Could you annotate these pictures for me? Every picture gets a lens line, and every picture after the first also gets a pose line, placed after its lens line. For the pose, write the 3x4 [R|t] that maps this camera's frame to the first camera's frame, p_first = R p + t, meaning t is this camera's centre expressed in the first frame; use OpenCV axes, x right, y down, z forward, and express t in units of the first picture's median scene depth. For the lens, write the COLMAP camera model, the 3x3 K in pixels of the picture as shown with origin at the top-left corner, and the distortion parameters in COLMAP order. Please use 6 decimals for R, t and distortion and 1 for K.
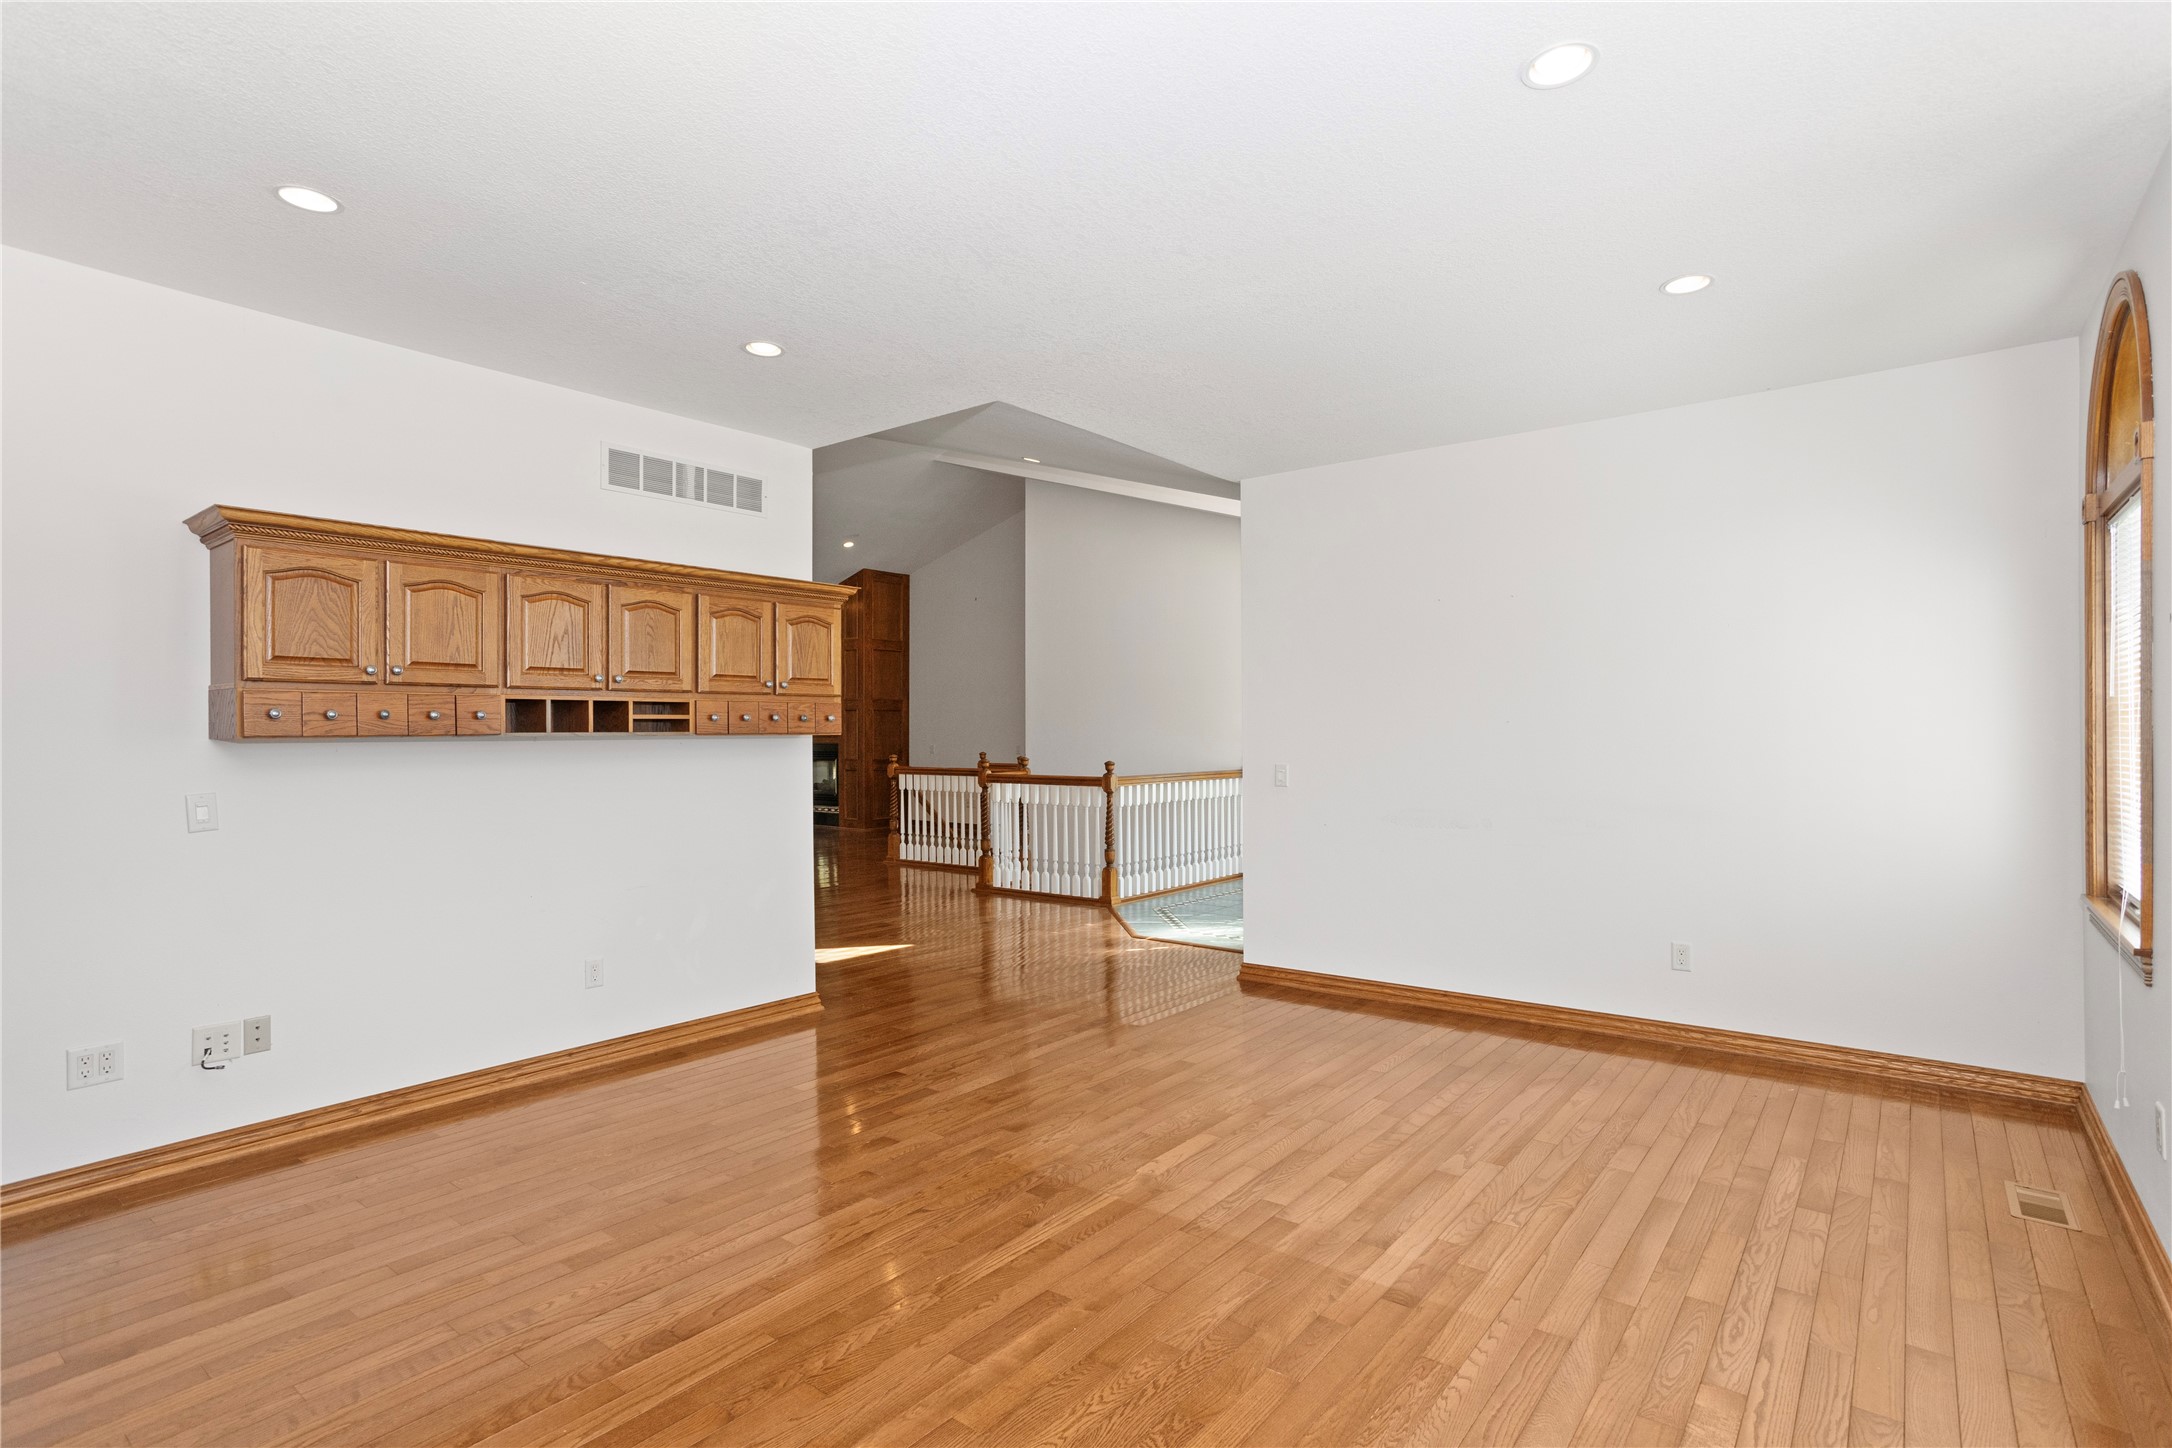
lens RADIAL K [[1064.2, 0, 1088.2], [0, 1064.2, 712.5], [0, 0, 1]] dist [-0.048337, 0.032427]
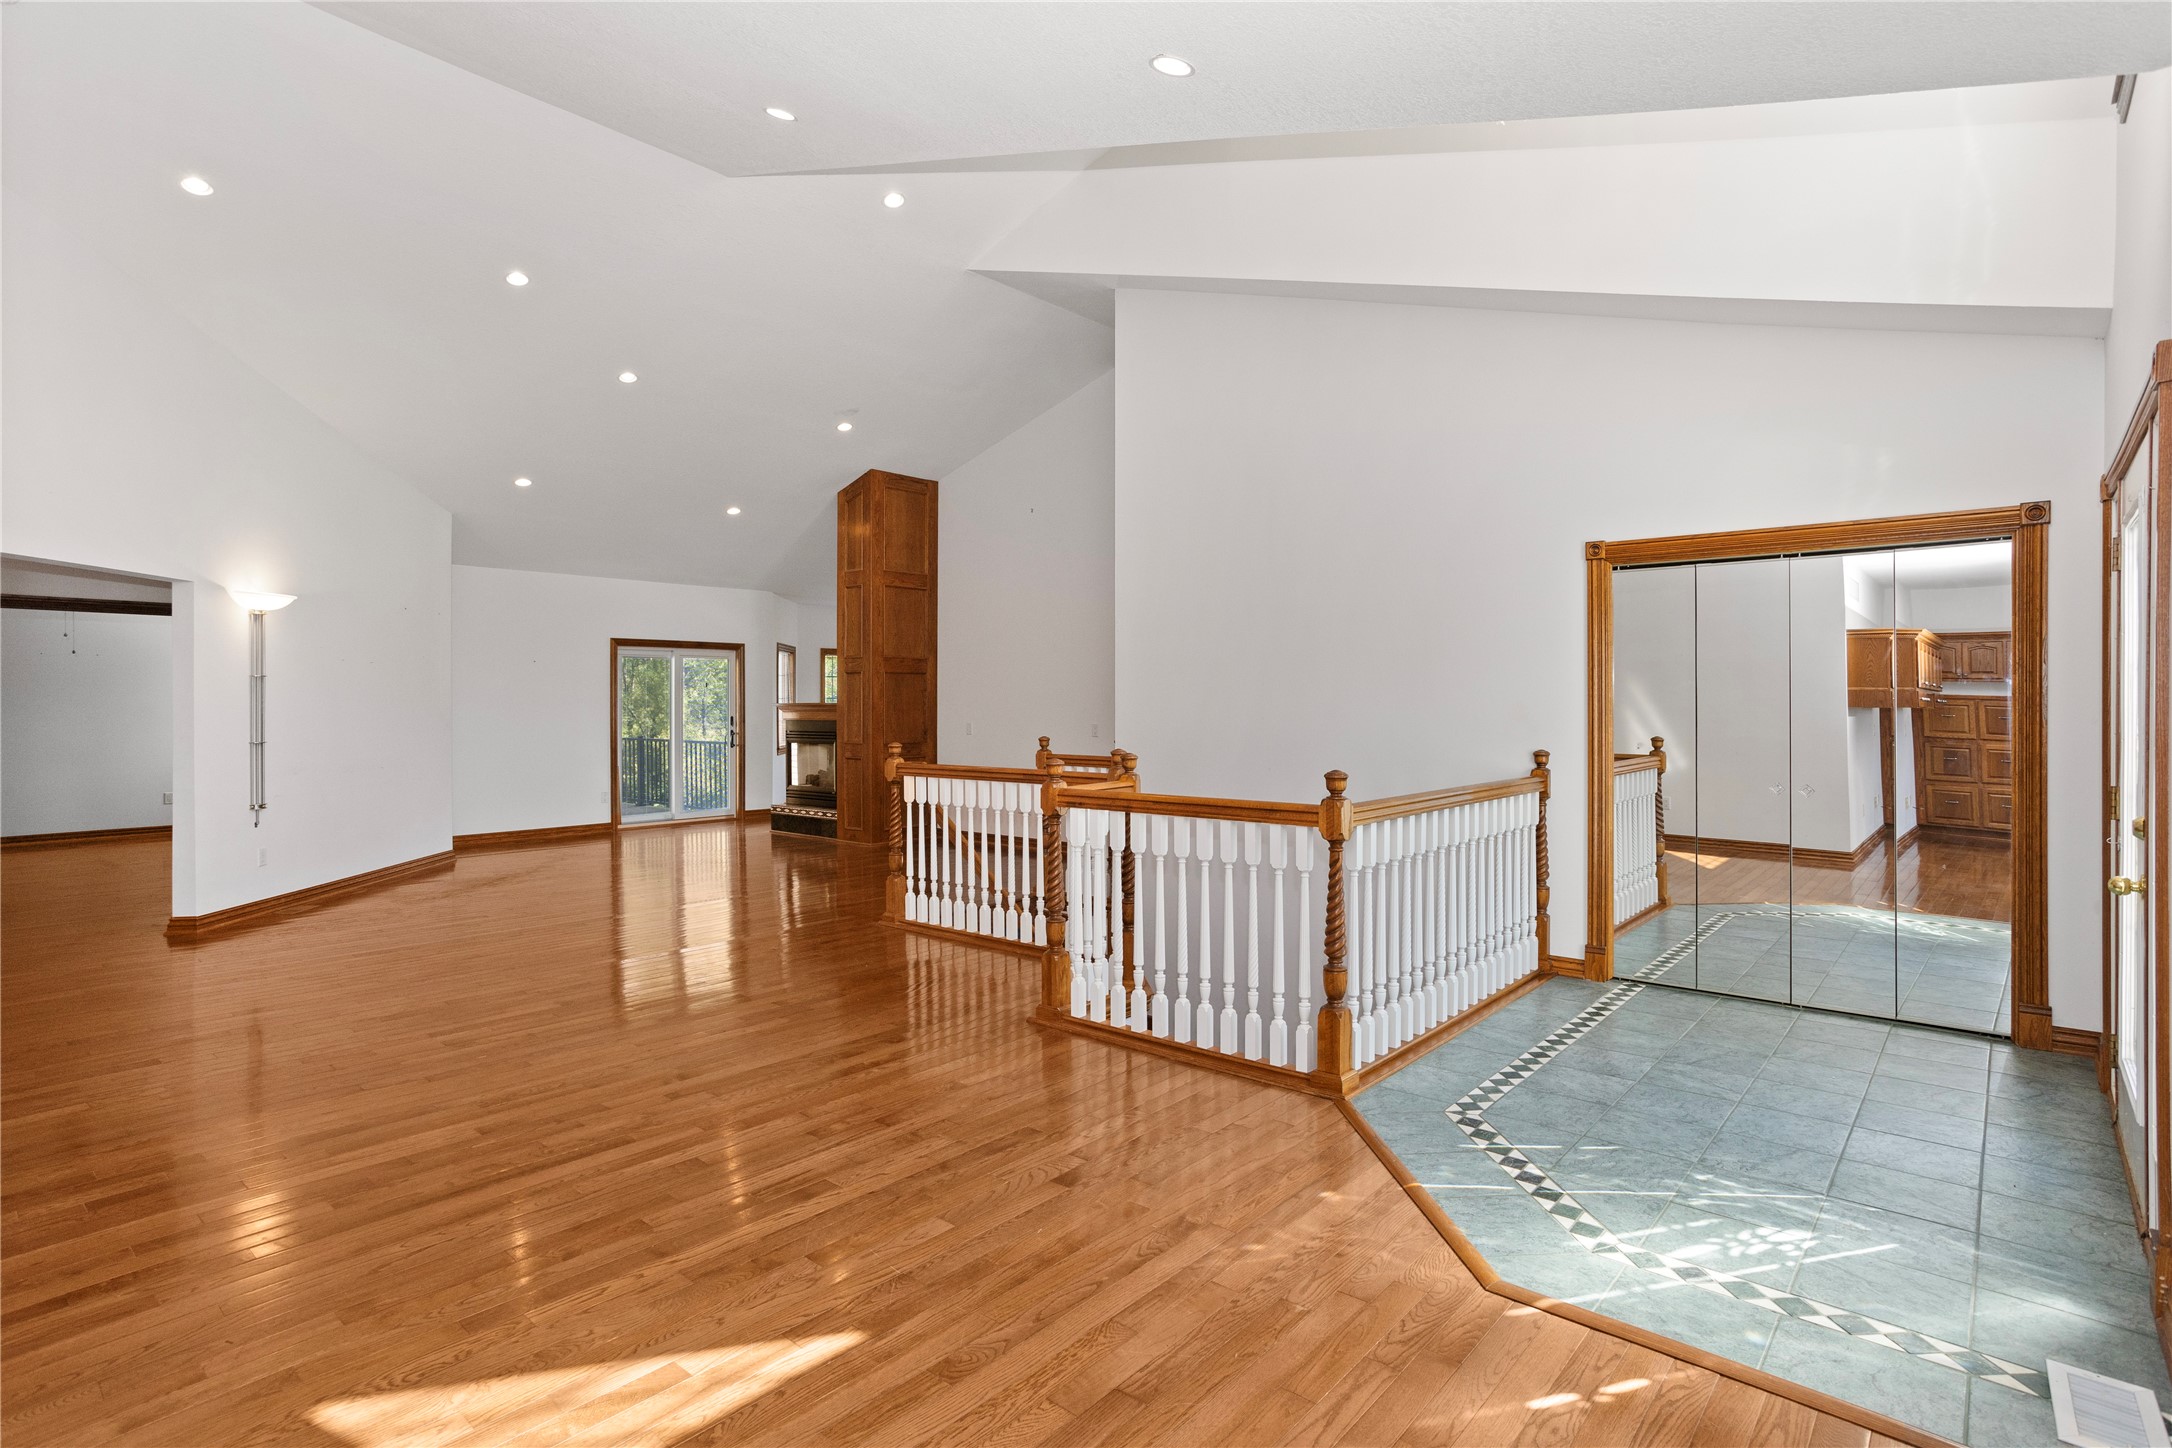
lens RADIAL K [[1064.2, 0, 1088.2], [0, 1064.2, 712.5], [0, 0, 1]] dist [-0.048337, 0.032427]
pose [[0.998786, 0.003014, -0.049166, -0.053910], [-0.001750, 0.999667, 0.025735, 0.008764], [0.049227, -0.025618, 0.998459, 0.478497]]
